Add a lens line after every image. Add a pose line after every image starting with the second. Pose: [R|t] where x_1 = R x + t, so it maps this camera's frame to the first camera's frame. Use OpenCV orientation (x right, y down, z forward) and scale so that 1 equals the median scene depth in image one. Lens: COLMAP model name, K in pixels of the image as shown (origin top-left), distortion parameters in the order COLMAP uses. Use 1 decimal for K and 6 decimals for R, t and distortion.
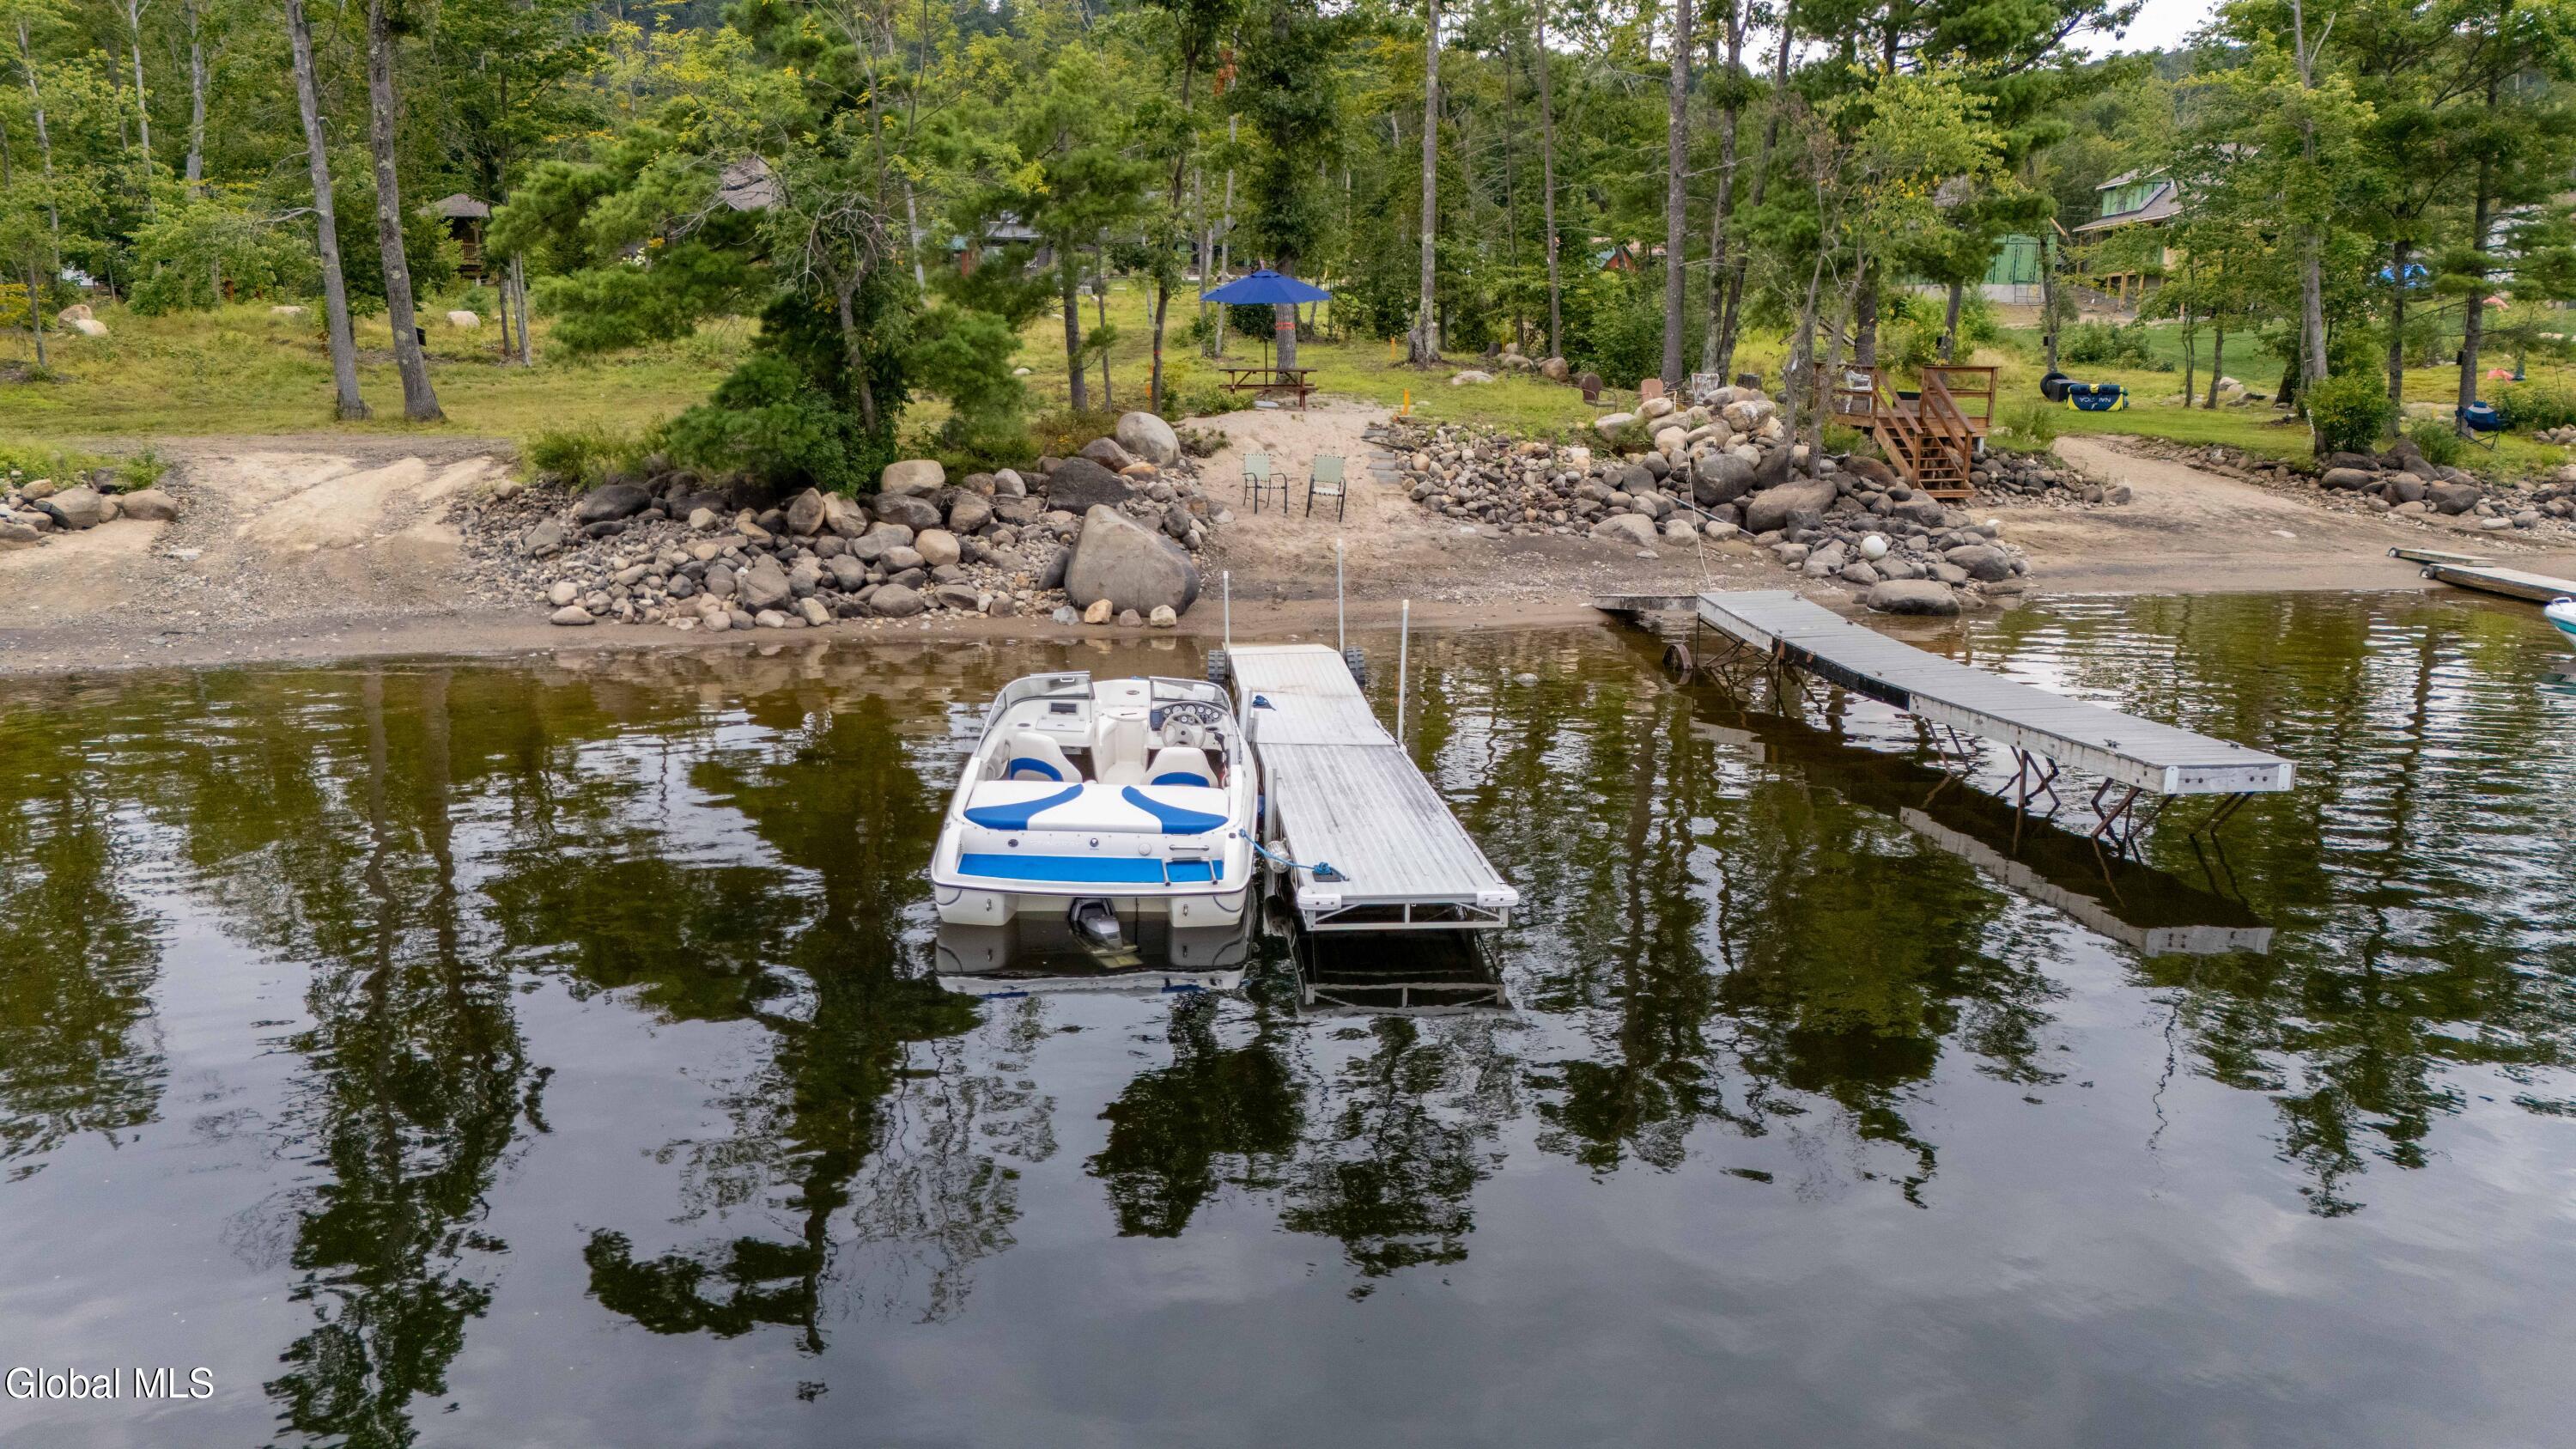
lens RADIAL K [[1886.7, 0, 1288.3], [0, 1886.7, 736.9], [0, 0, 1]] dist [0.062660, -0.057296]
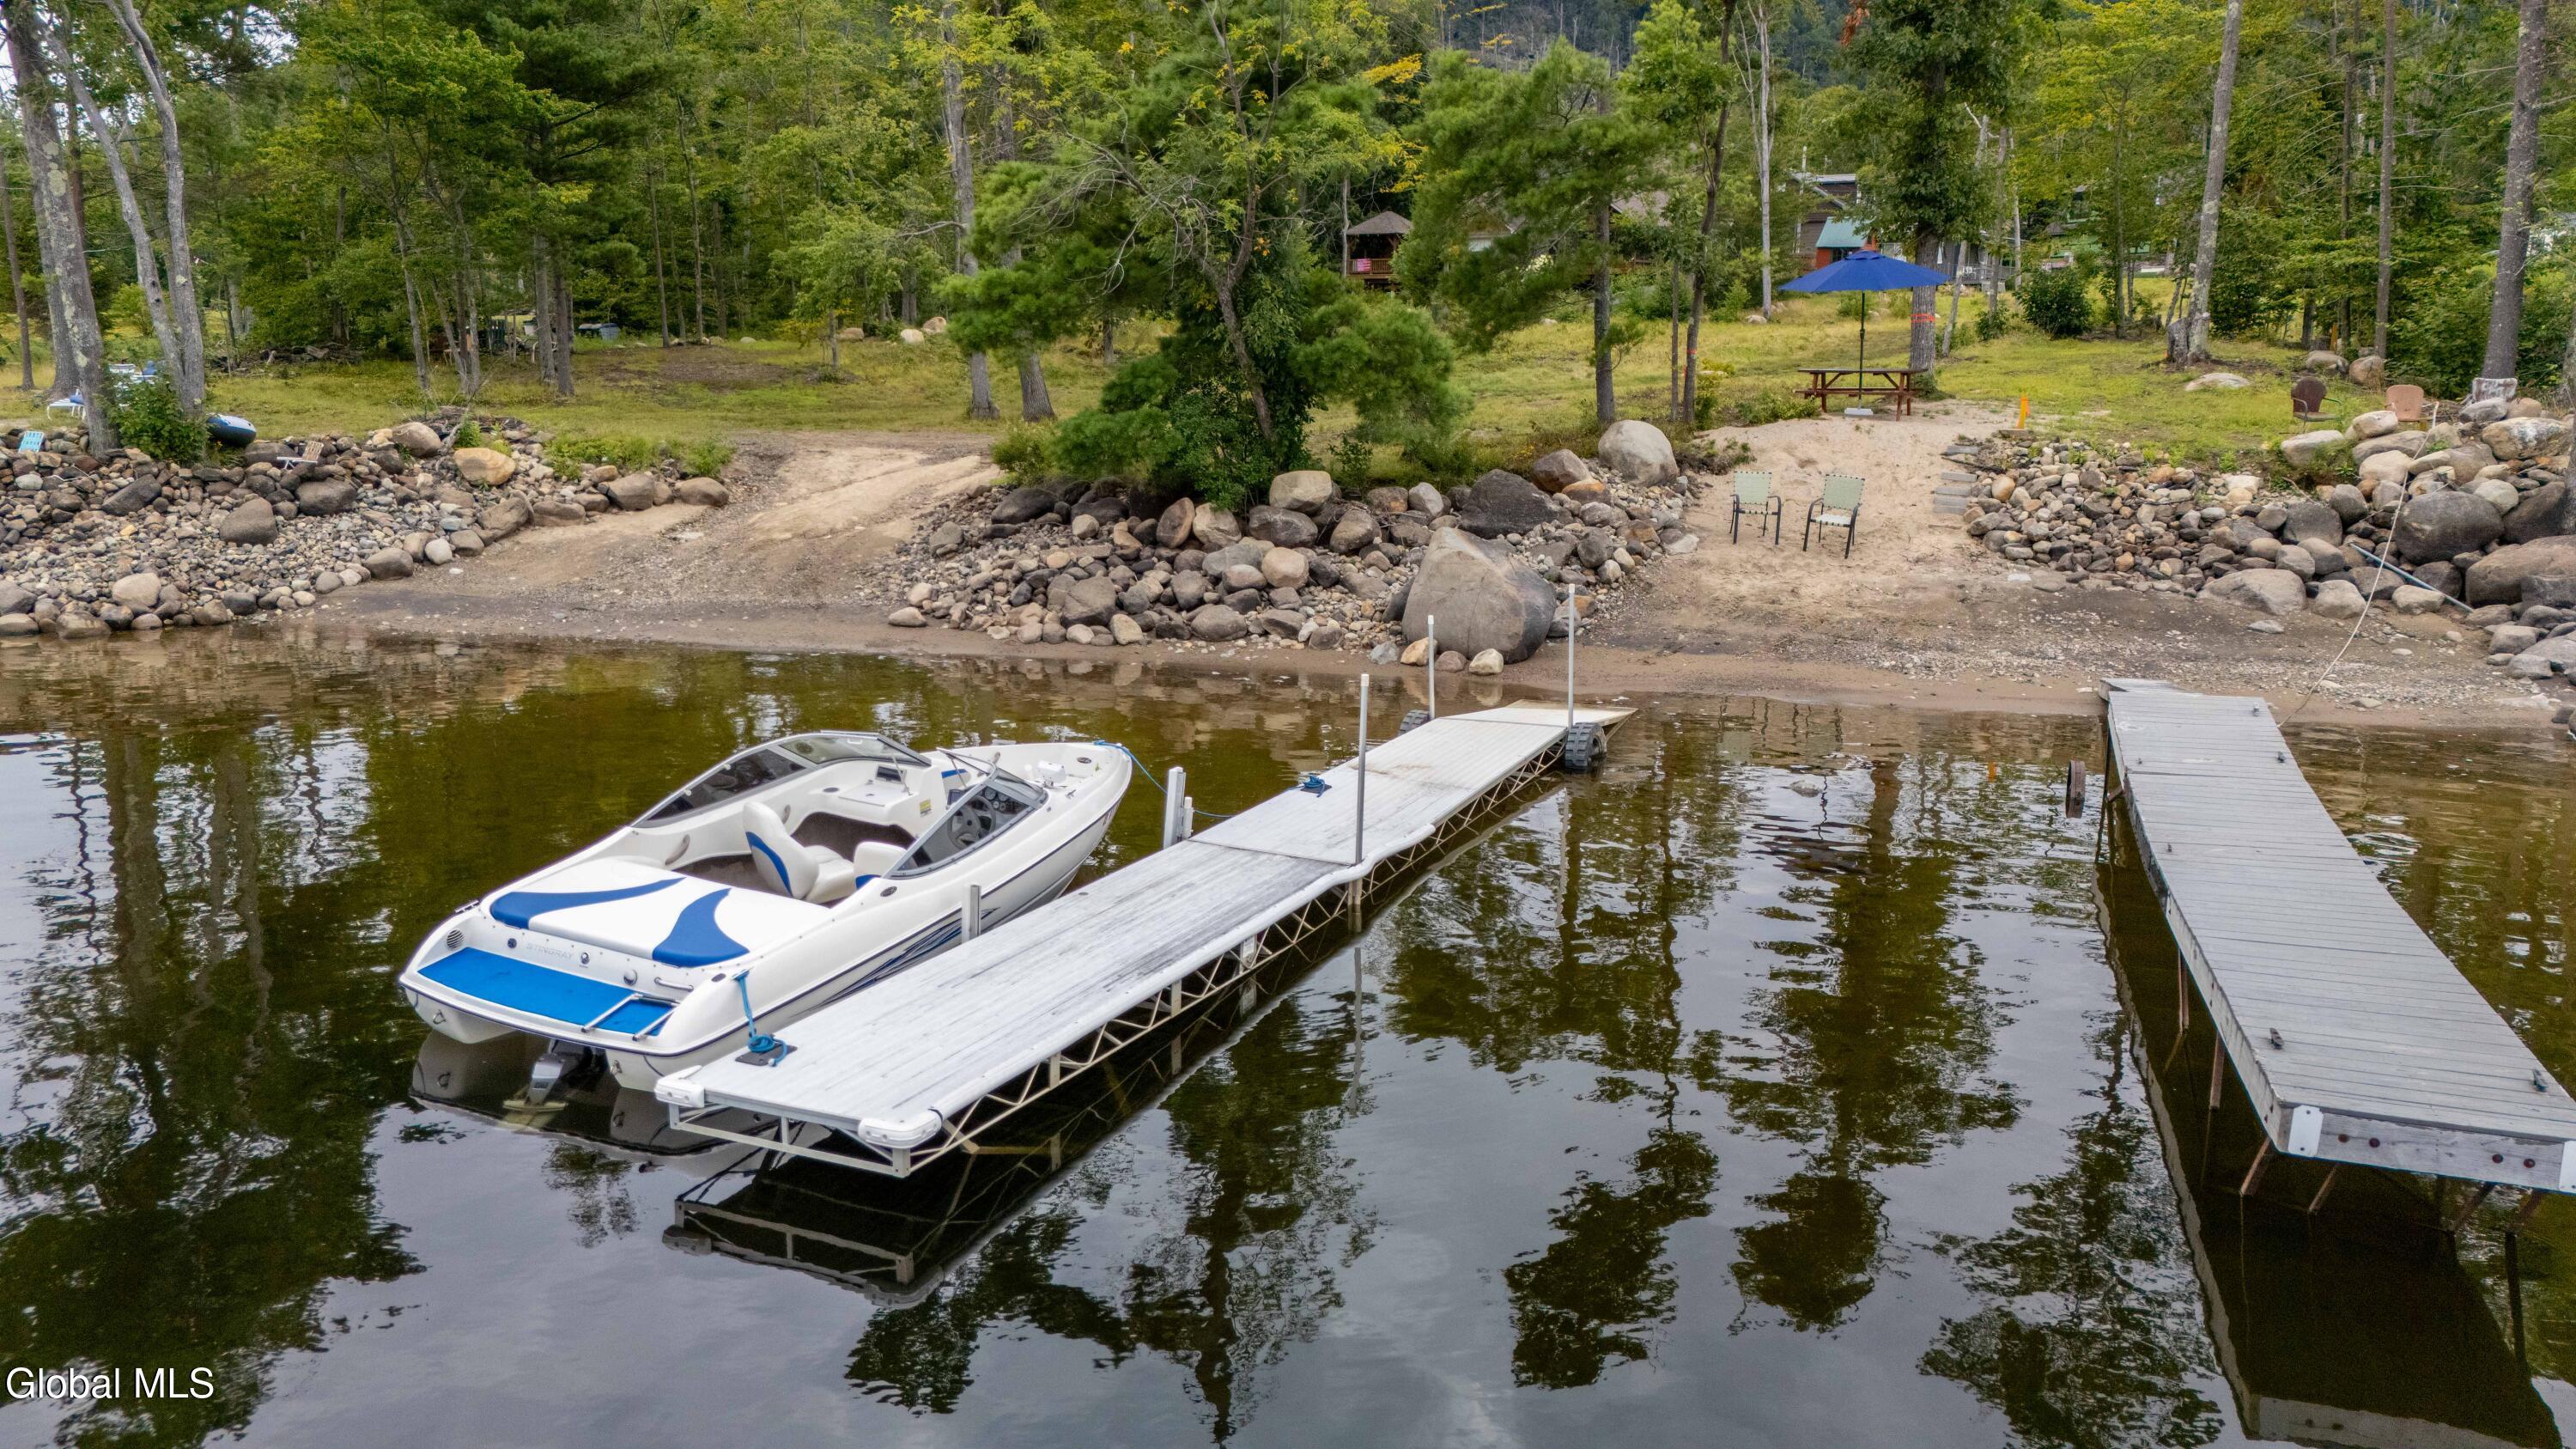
lens RADIAL K [[1886.7, 0, 1282.0], [0, 1886.7, 733.3], [0, 0, 1]] dist [0.062660, -0.057296]
pose [[0.872744, 0.096238, -0.478597, 0.213583], [-0.097905, 0.994963, 0.021537, -0.034176], [0.478259, 0.028061, 0.877770, 0.176624]]
